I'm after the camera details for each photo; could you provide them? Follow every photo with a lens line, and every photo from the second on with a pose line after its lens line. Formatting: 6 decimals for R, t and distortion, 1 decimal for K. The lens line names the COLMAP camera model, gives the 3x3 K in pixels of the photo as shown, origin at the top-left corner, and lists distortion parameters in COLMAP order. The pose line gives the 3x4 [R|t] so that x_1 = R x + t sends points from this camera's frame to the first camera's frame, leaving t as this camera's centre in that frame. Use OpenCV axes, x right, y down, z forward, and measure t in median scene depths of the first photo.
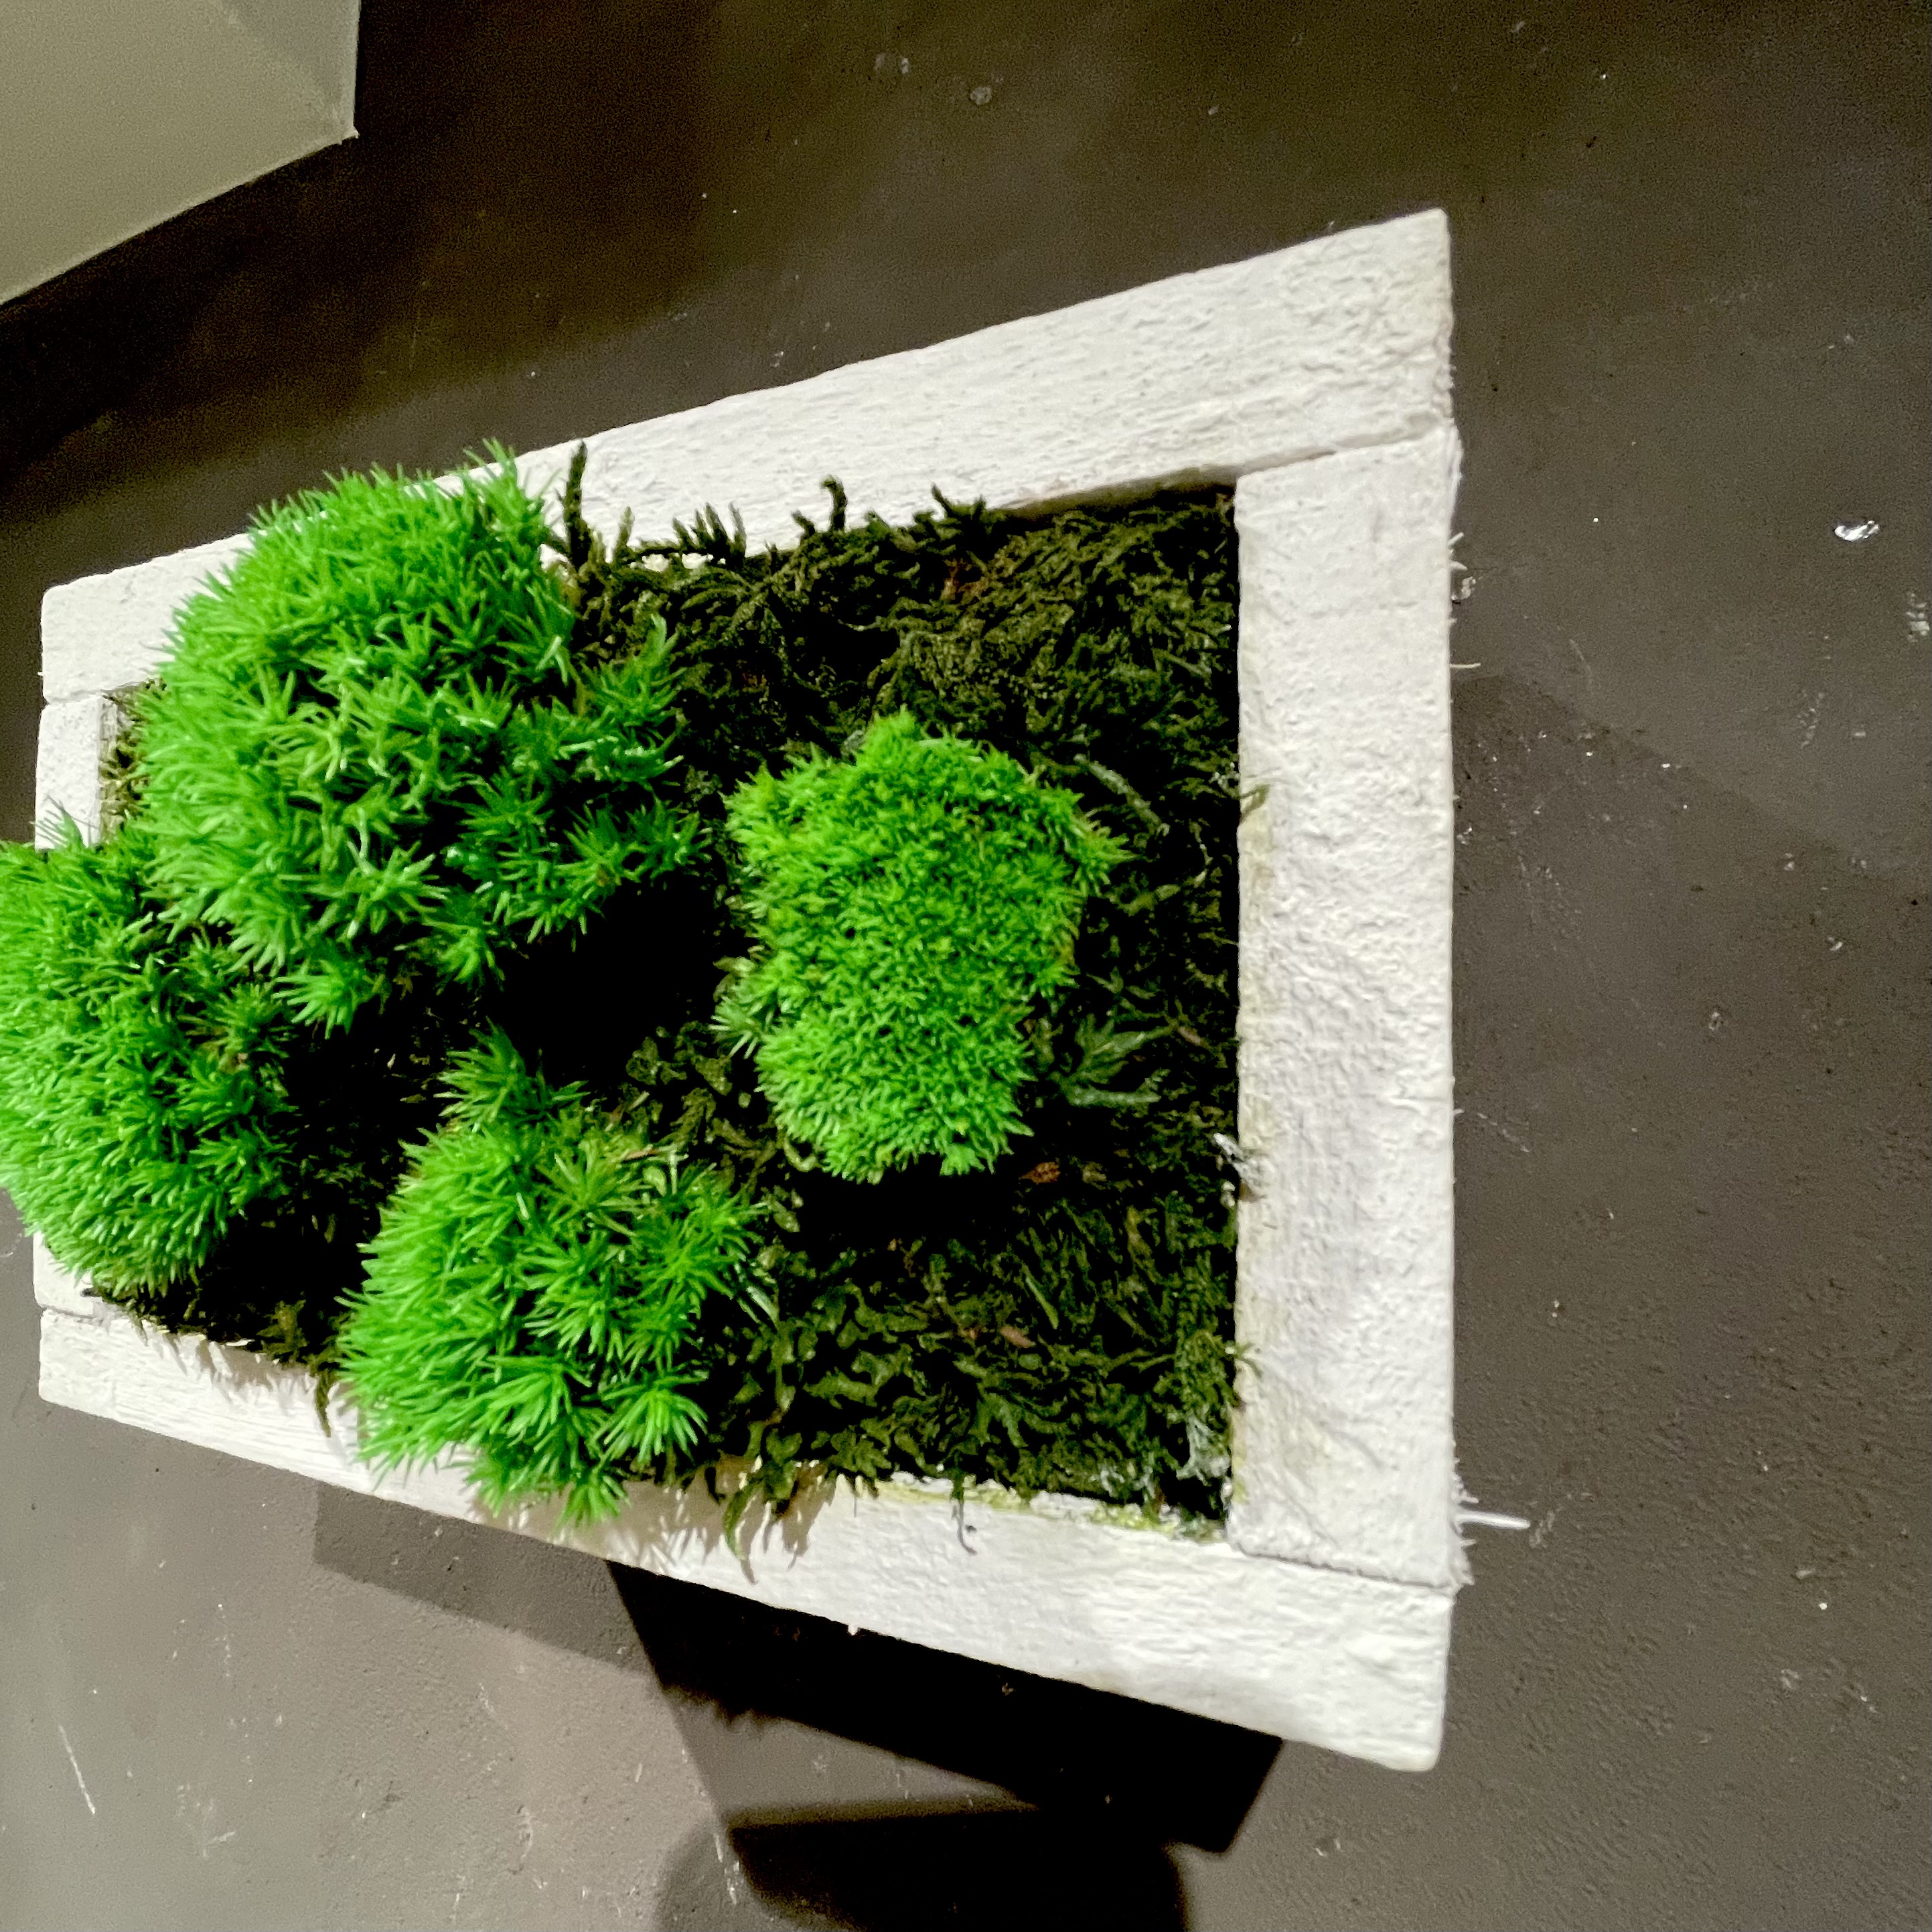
lens RADIAL K [[1049.2, 0, 942.9], [0, 1049.2, 1043.9], [0, 0, 1]] dist [-0.001080, -0.000764]
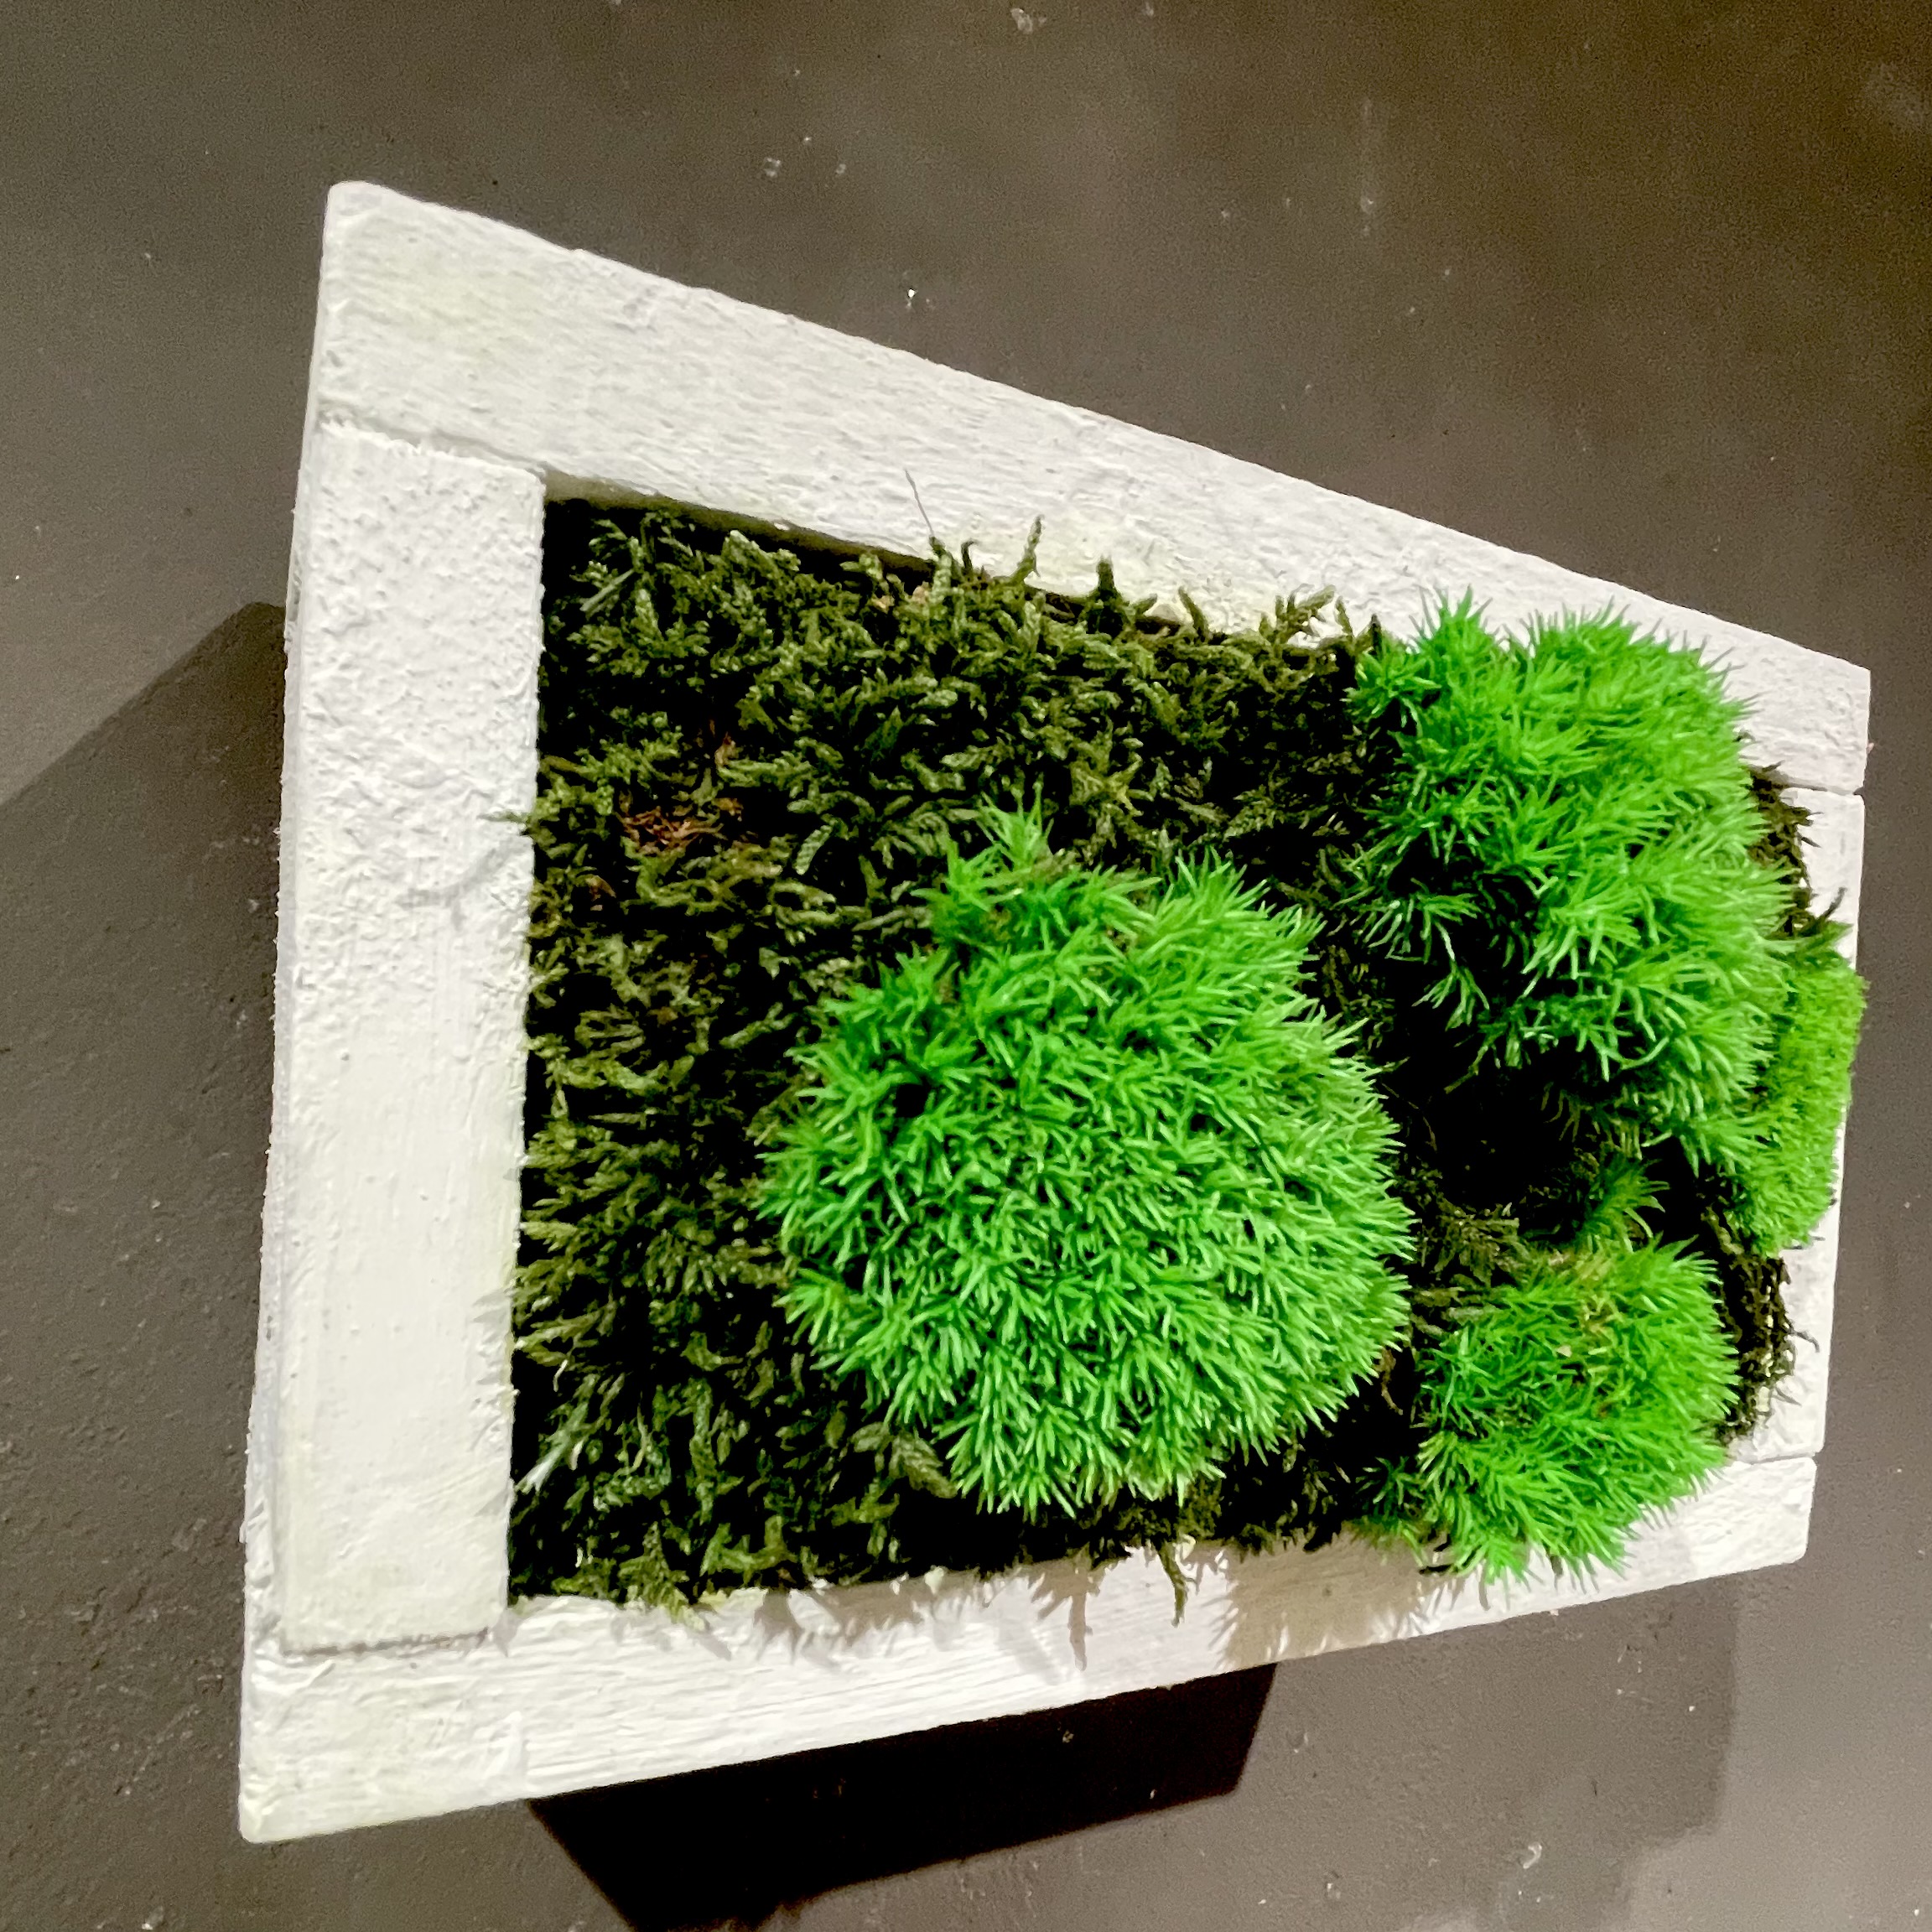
lens RADIAL K [[1298.4, 0, 901.9], [0, 1298.4, 1058.6], [0, 0, 1]] dist [0.002129, -0.004144]
pose [[0.653143, 0.017194, 0.757040, -2.062172], [-0.057573, 0.997976, 0.027006, -0.112567], [-0.755043, -0.061224, 0.652810, 0.726523]]
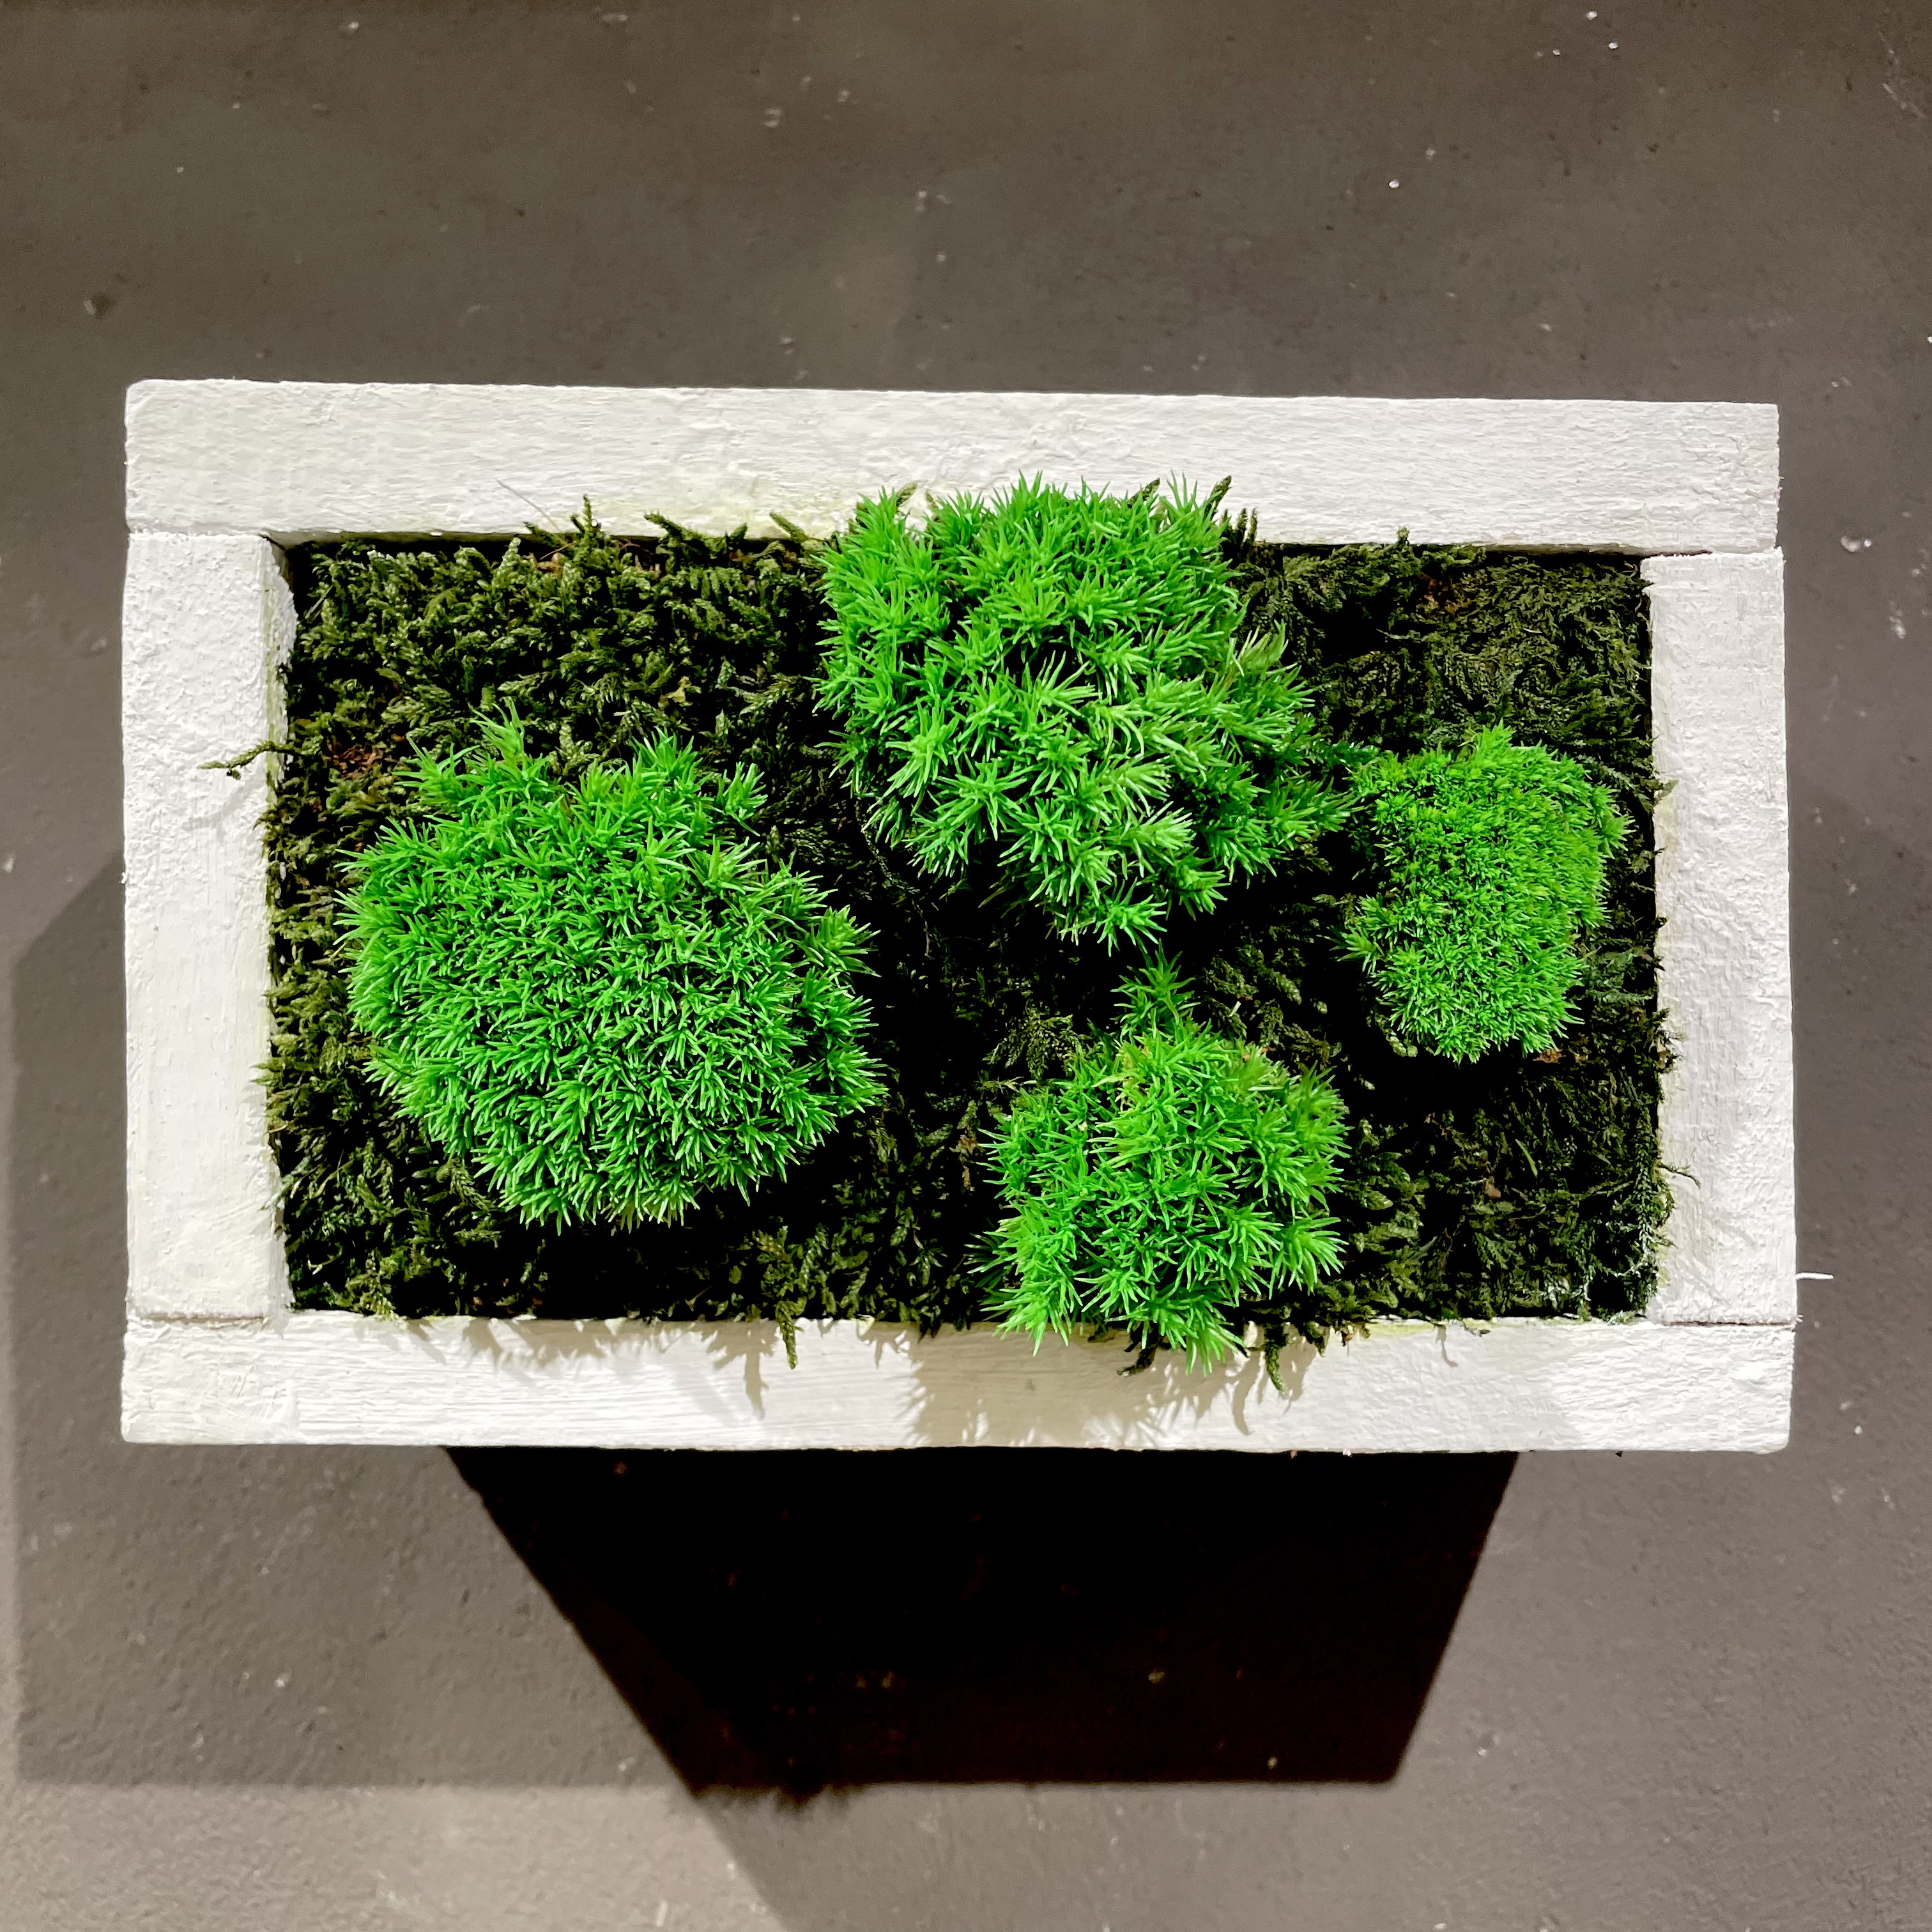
lens RADIAL K [[1831.7, 0, 974.3], [0, 1831.7, 973.5], [0, 0, 1]] dist [0.086996, -0.115937]
pose [[0.911143, -0.001723, 0.412086, -1.563115], [0.007315, 0.999901, -0.011993, 0.038945], [-0.412025, 0.013941, 0.911066, -0.878776]]
